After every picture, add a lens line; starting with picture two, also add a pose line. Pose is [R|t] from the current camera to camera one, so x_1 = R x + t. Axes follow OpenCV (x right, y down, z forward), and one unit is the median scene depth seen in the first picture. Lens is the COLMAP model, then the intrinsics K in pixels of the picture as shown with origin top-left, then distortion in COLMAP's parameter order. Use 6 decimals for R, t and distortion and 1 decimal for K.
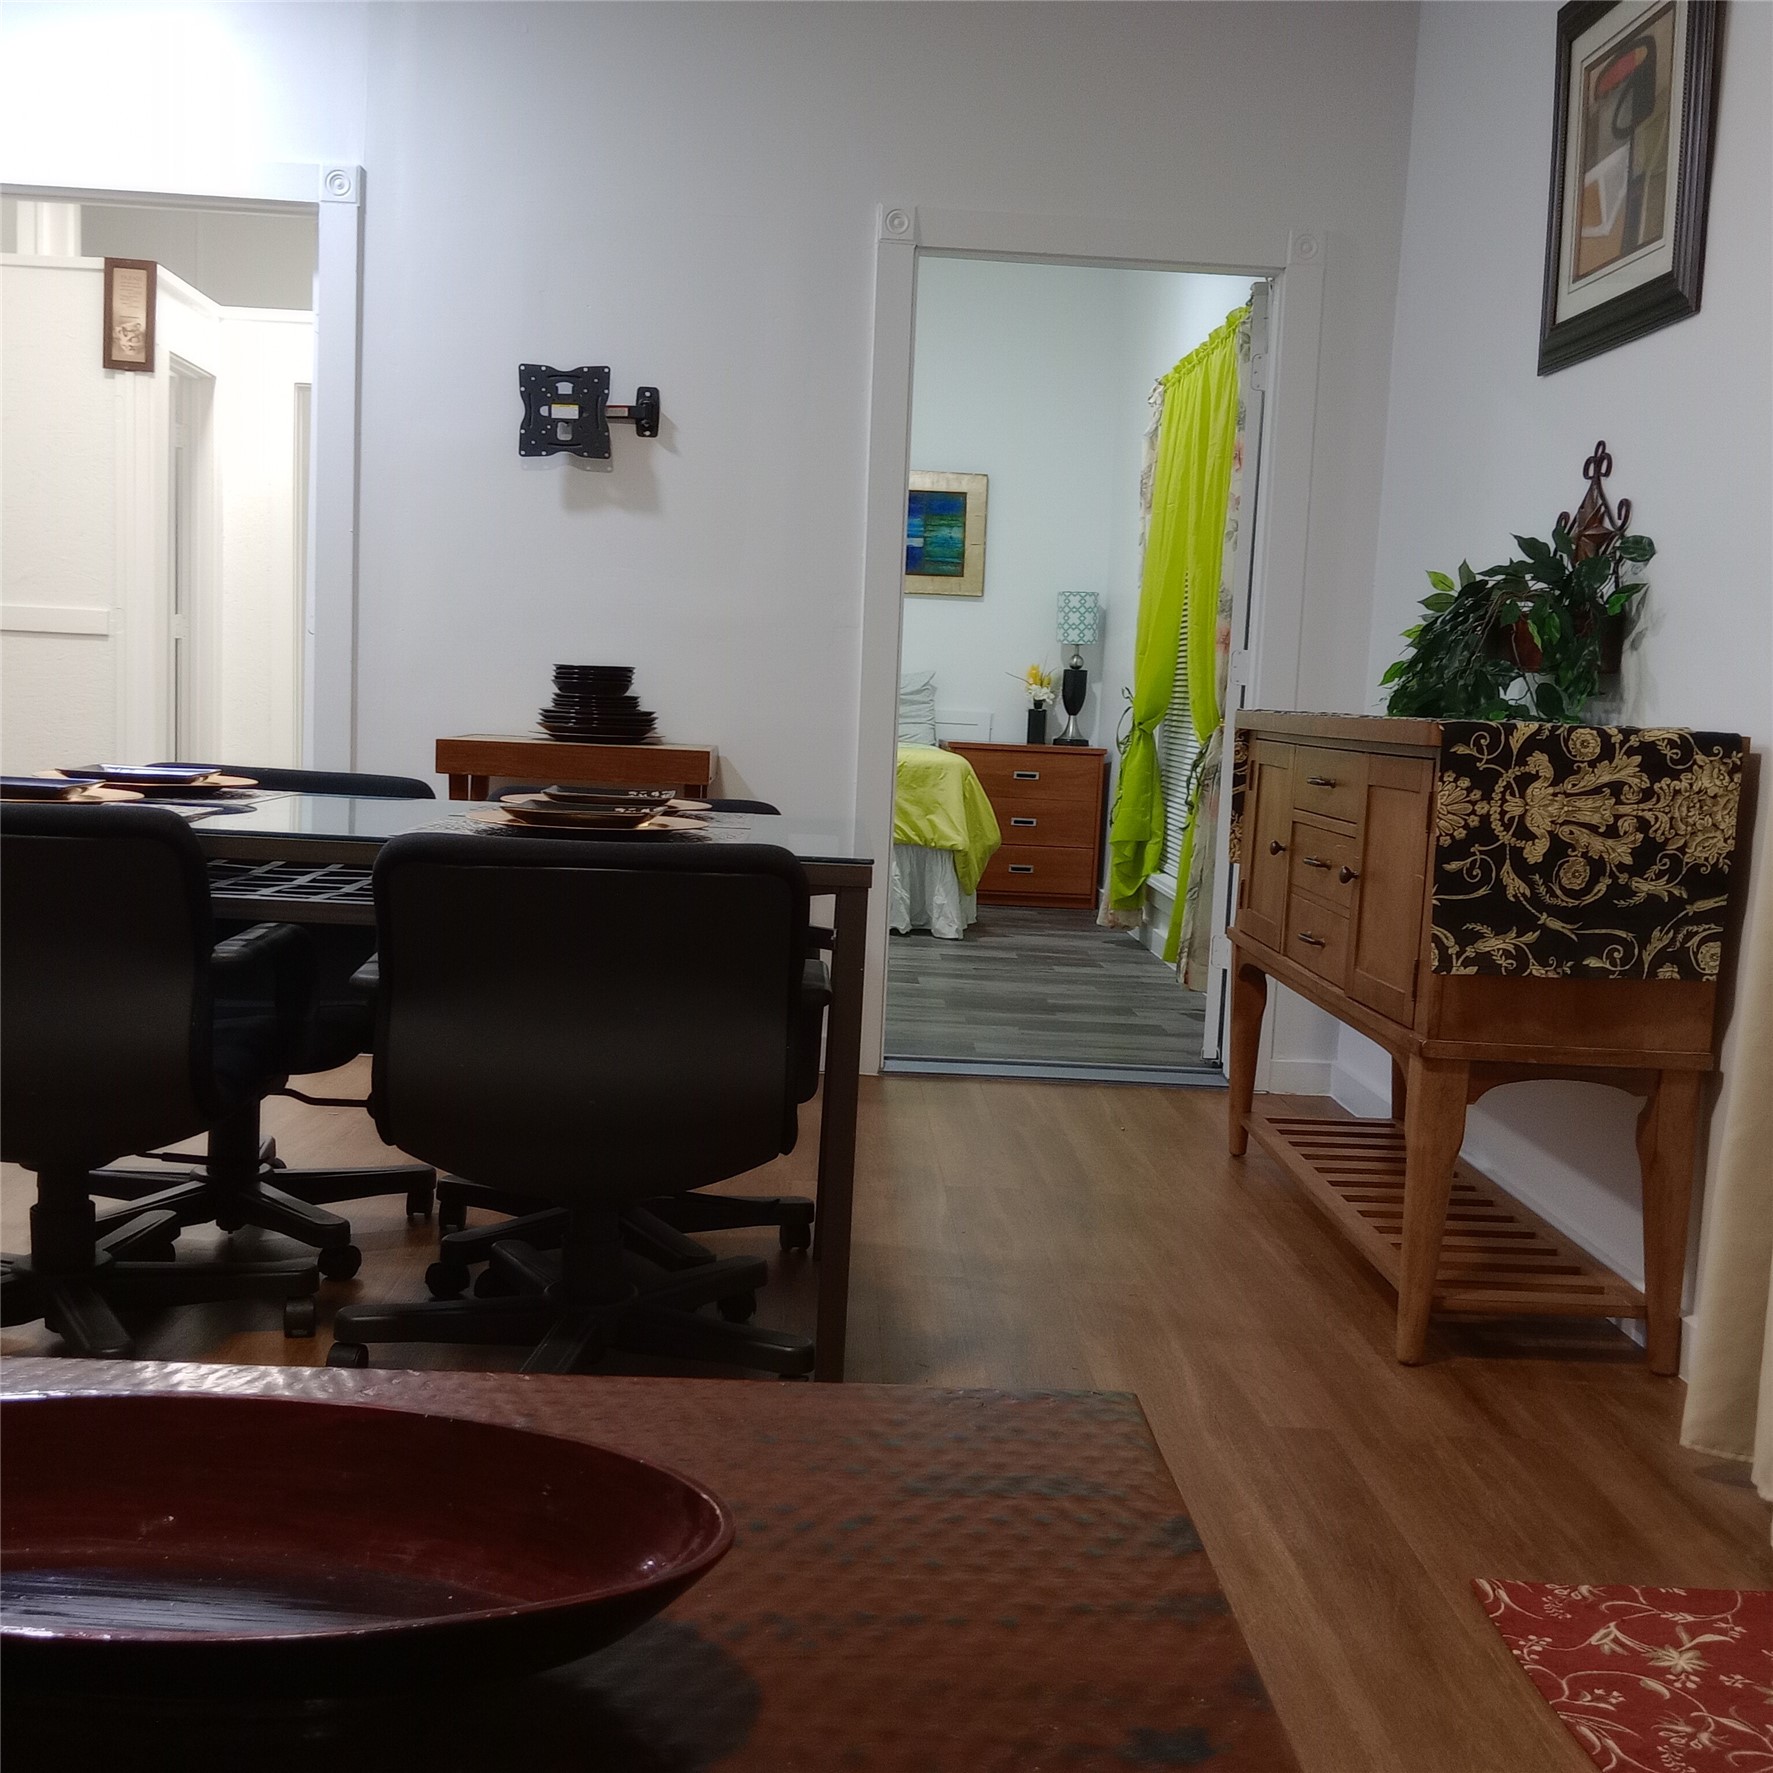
lens RADIAL K [[1955.4, 0, 886.5], [0, 1955.4, 886.5], [0, 0, 1]] dist [0.166122, -0.321301]
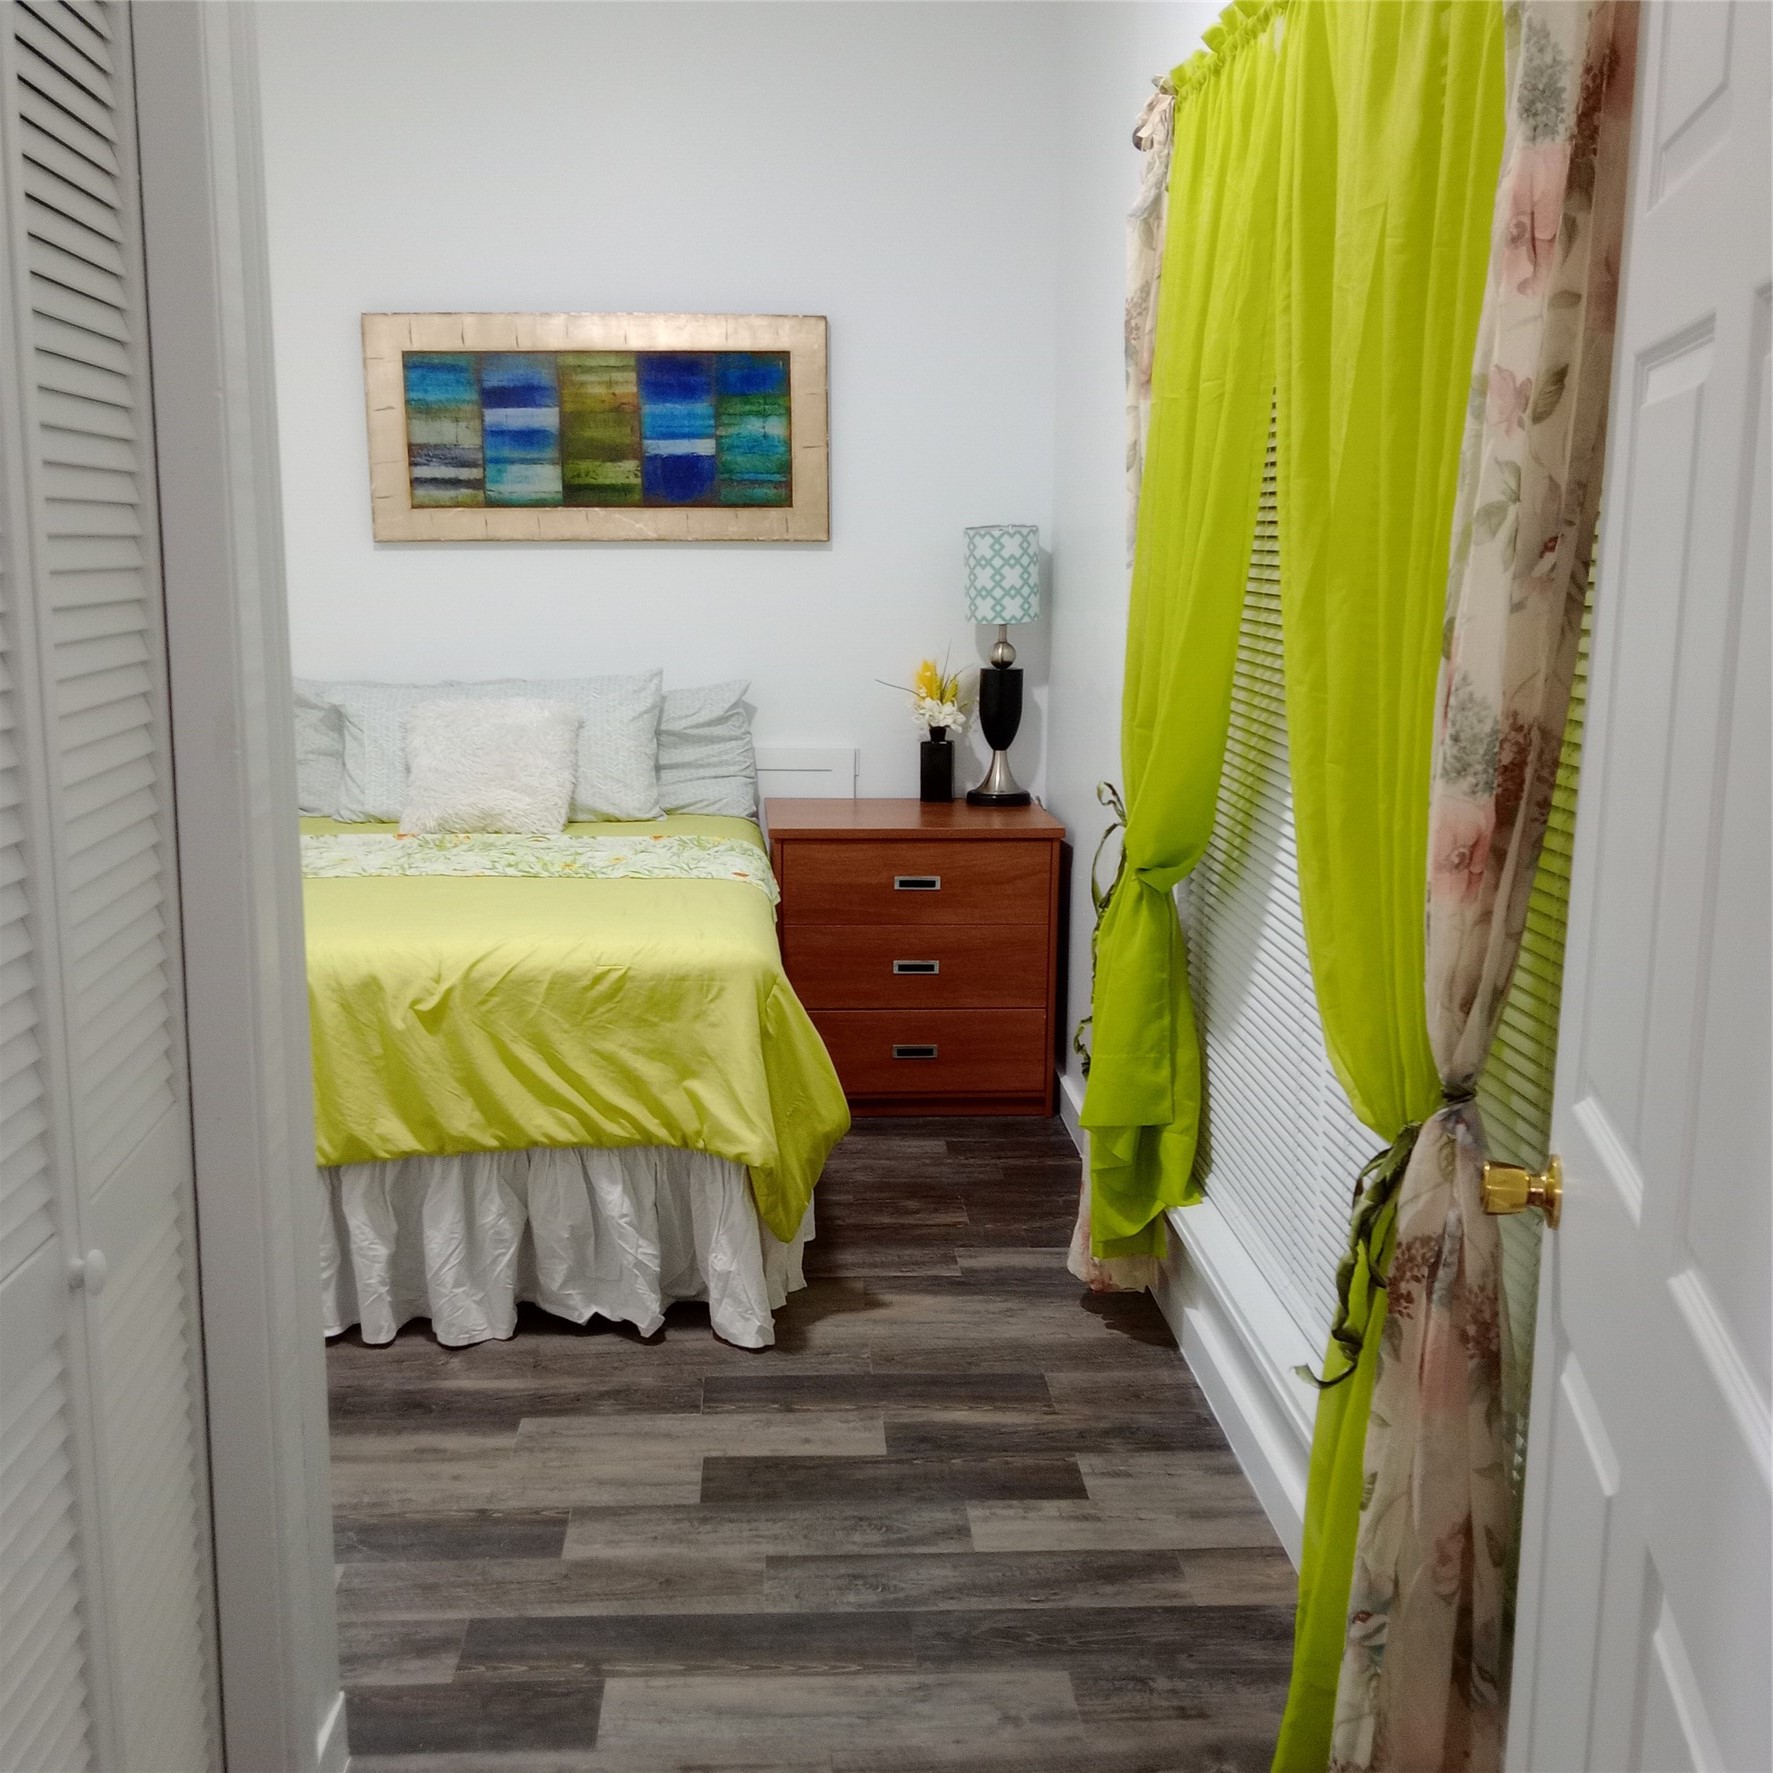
lens RADIAL K [[1955.4, 0, 886.5], [0, 1955.4, 886.5], [0, 0, 1]] dist [0.166122, -0.321301]
pose [[0.998790, -0.043164, 0.023580, 0.059256], [0.041216, 0.996130, 0.077632, -0.115715], [-0.026840, -0.076566, 0.996703, 0.546402]]
